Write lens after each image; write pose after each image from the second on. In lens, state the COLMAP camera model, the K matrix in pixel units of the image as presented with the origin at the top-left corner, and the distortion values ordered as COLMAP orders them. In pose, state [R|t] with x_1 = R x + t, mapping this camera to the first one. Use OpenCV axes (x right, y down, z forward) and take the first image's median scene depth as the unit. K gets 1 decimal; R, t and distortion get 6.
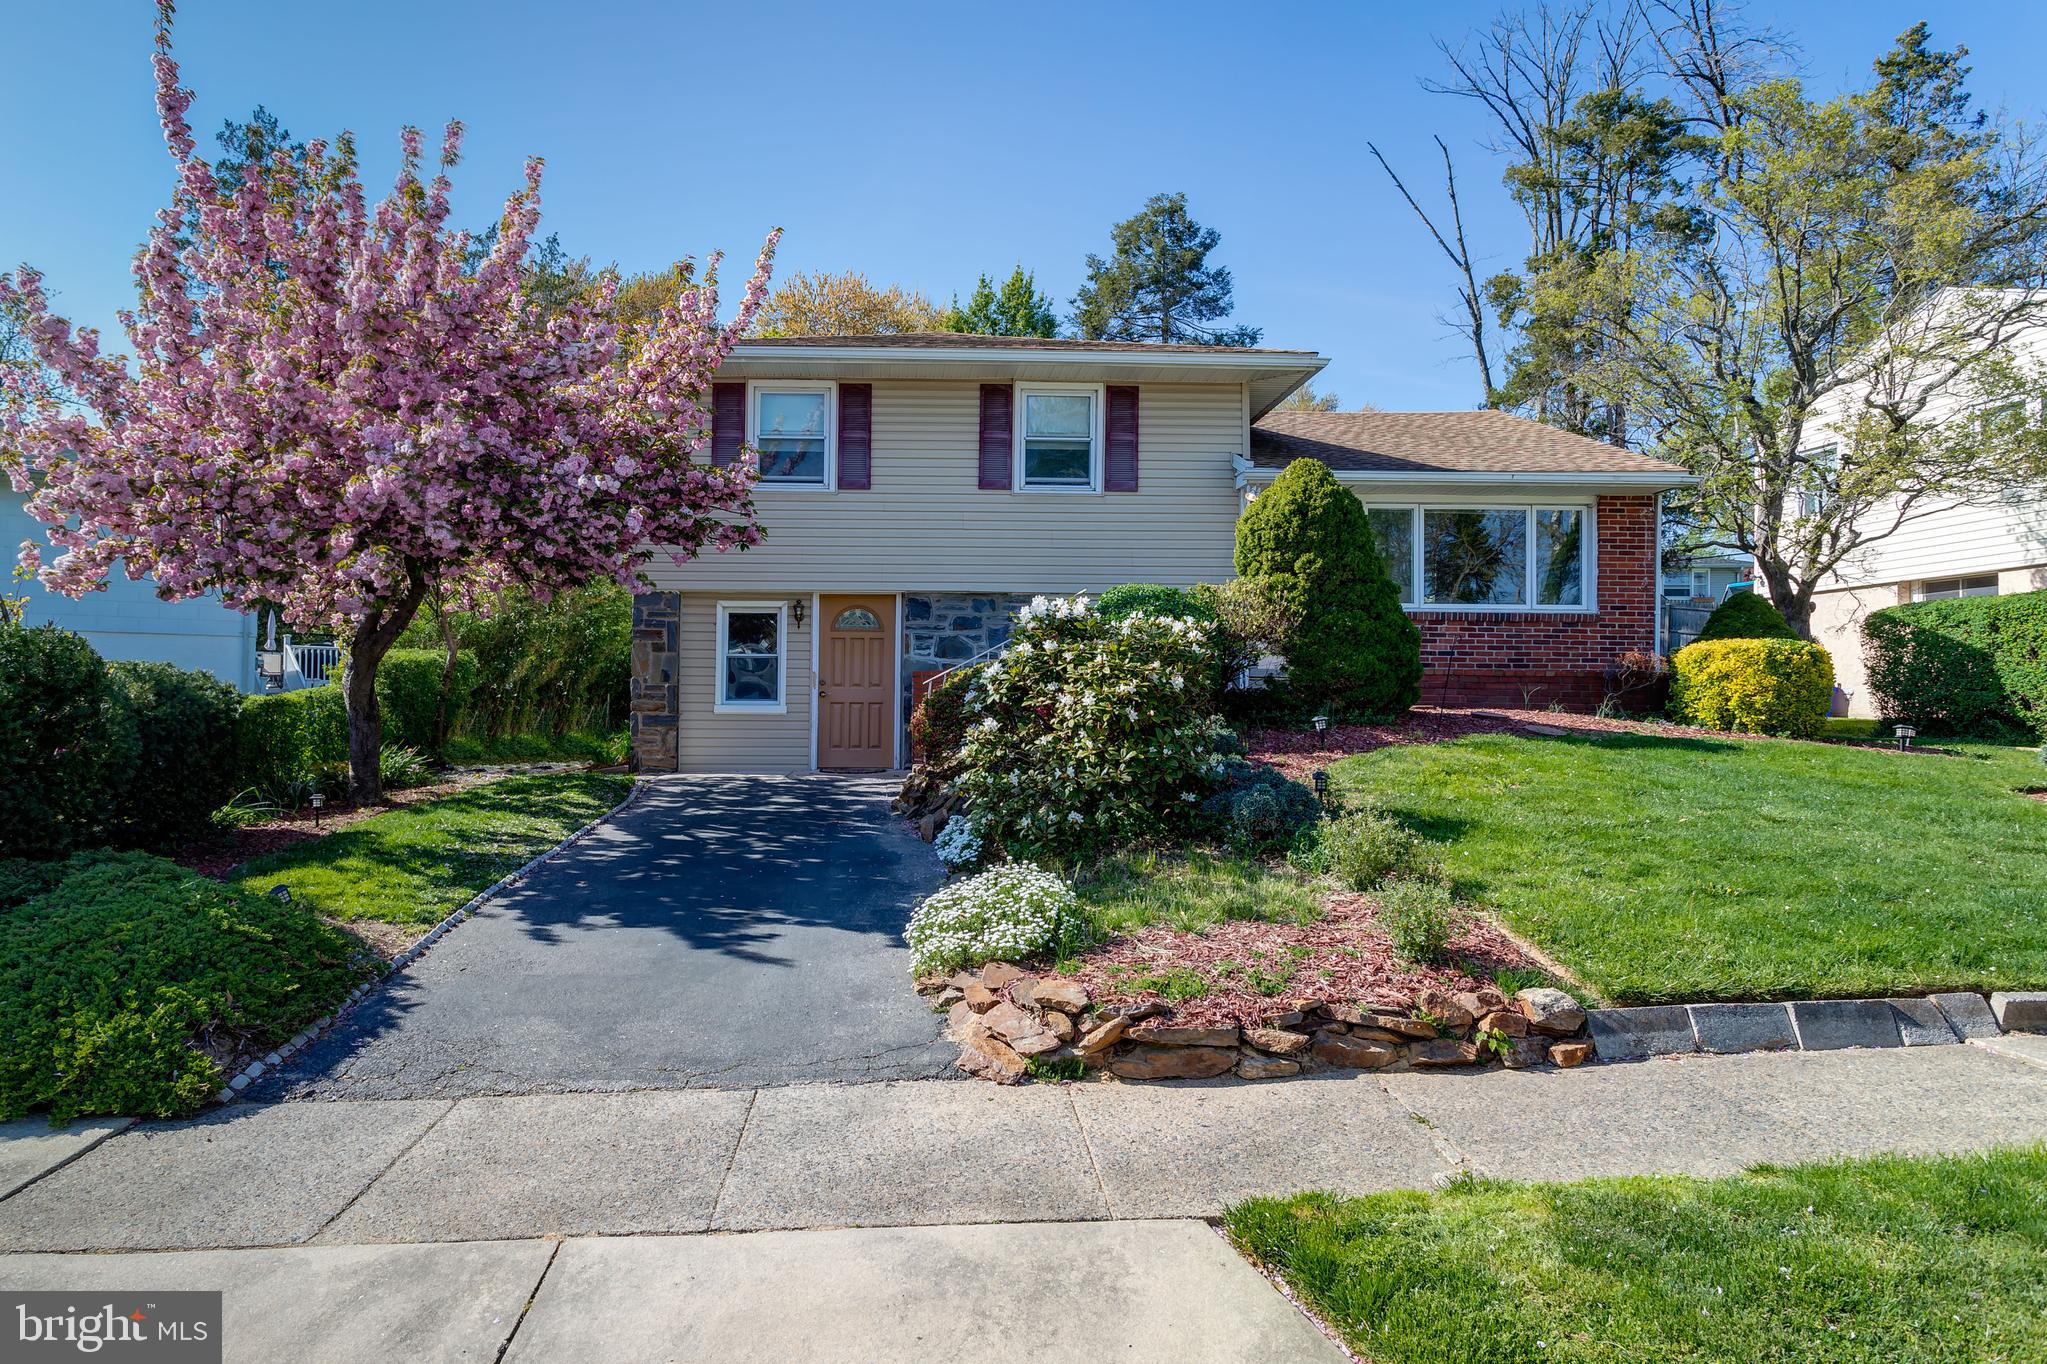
lens RADIAL K [[1193.4, 0, 1023.2], [0, 1193.4, 664.8], [0, 0, 1]] dist [0.007371, 0.001021]
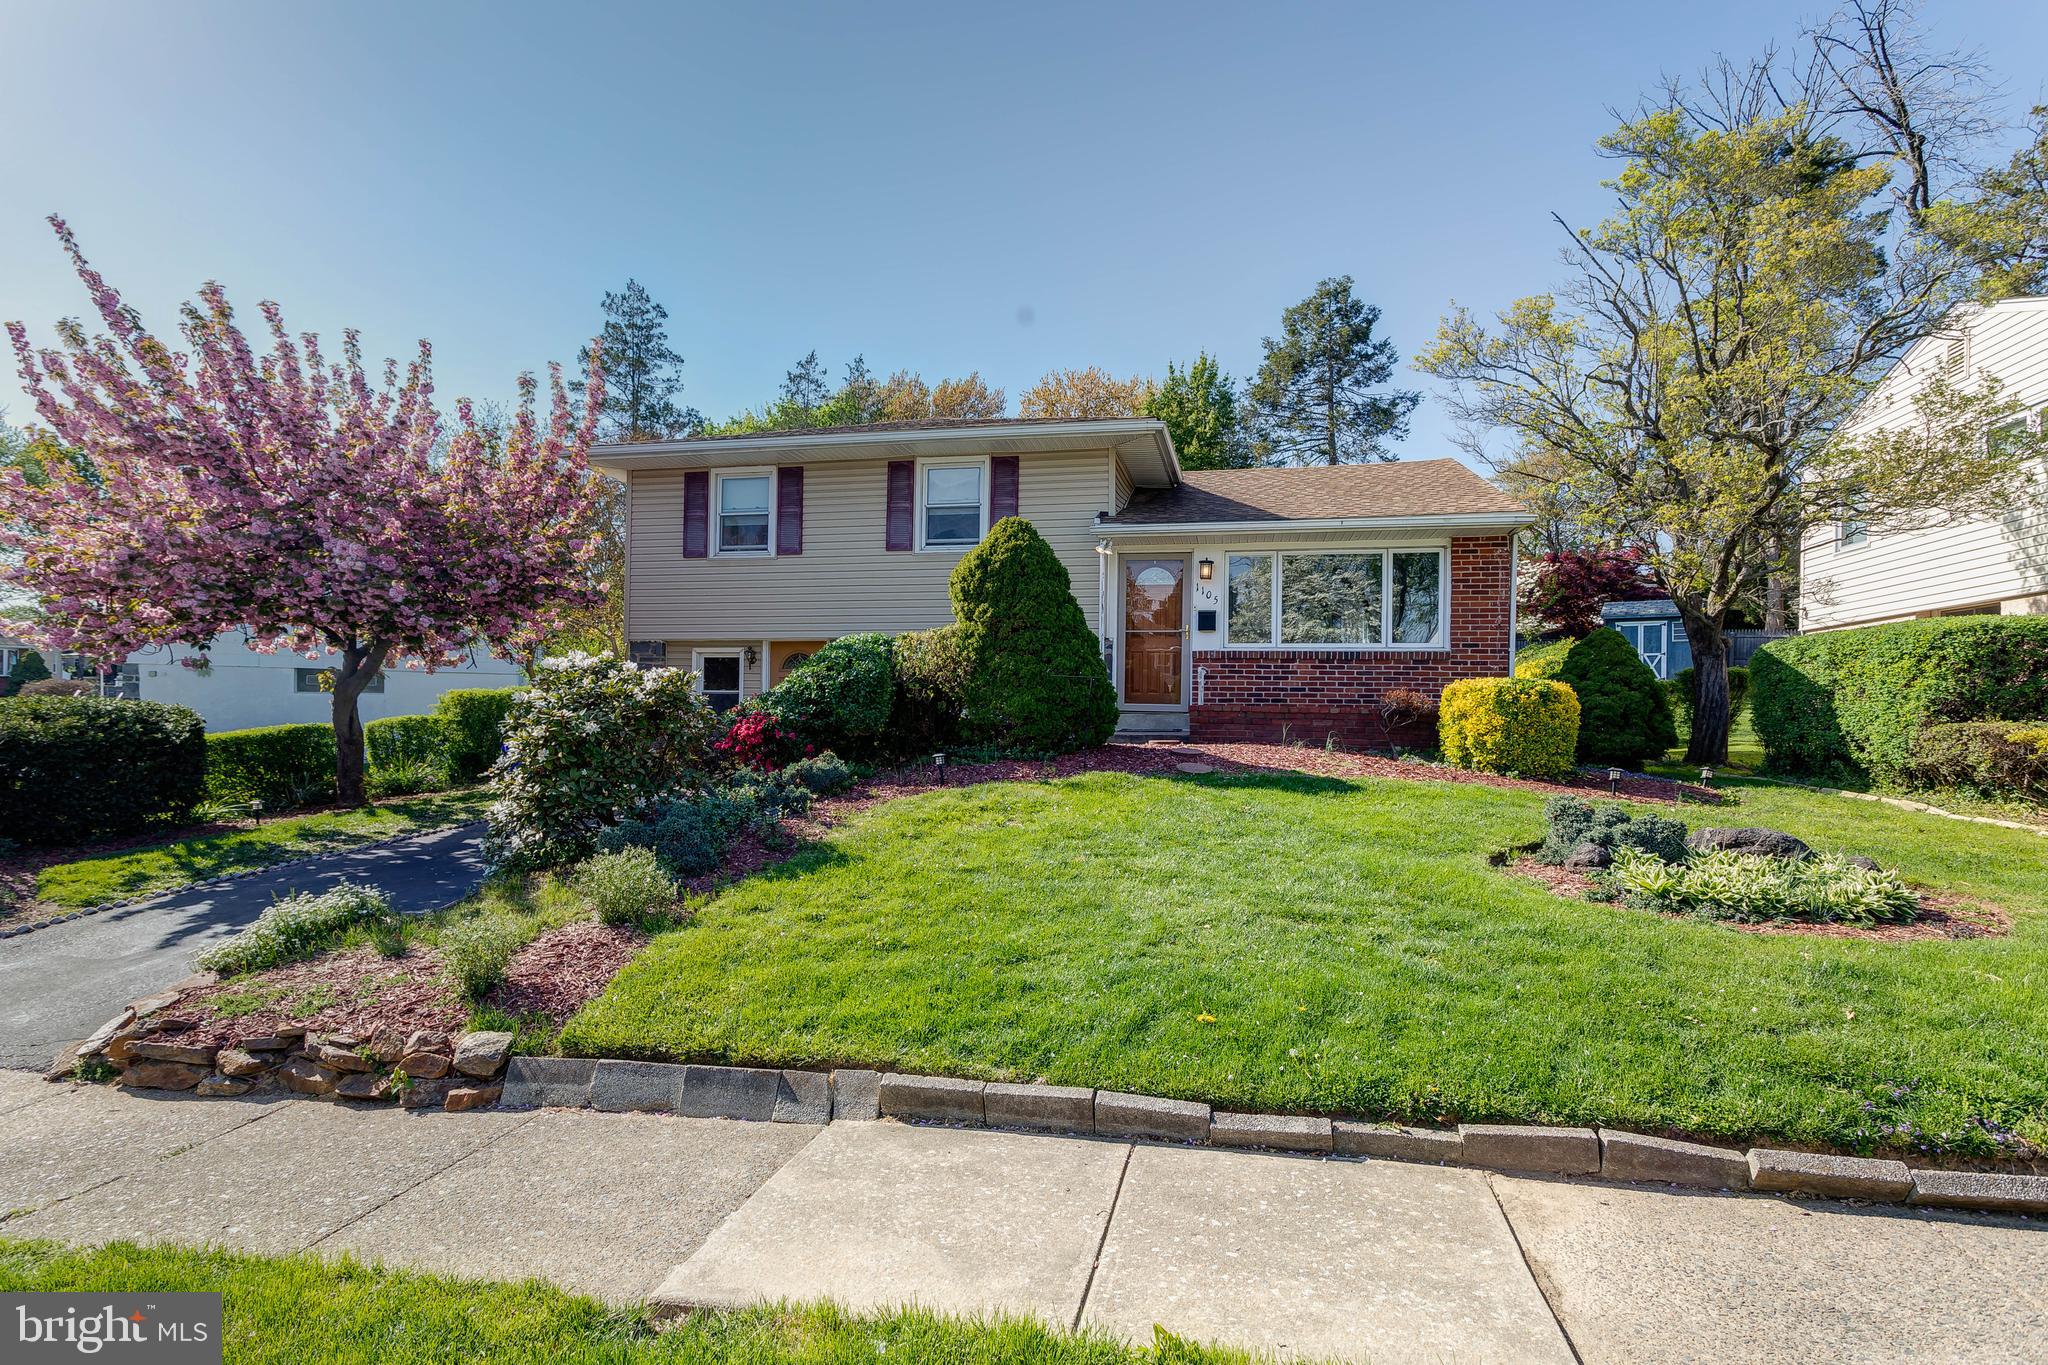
lens RADIAL K [[987.9, 0, 1025.1], [0, 987.9, 703.7], [0, 0, 1]] dist [0.002555, 0.000759]
pose [[0.973002, 0.002568, -0.230781, 0.321364], [0.000301, 0.999923, 0.012393, -0.008214], [0.230795, -0.012128, 0.972927, 0.079256]]
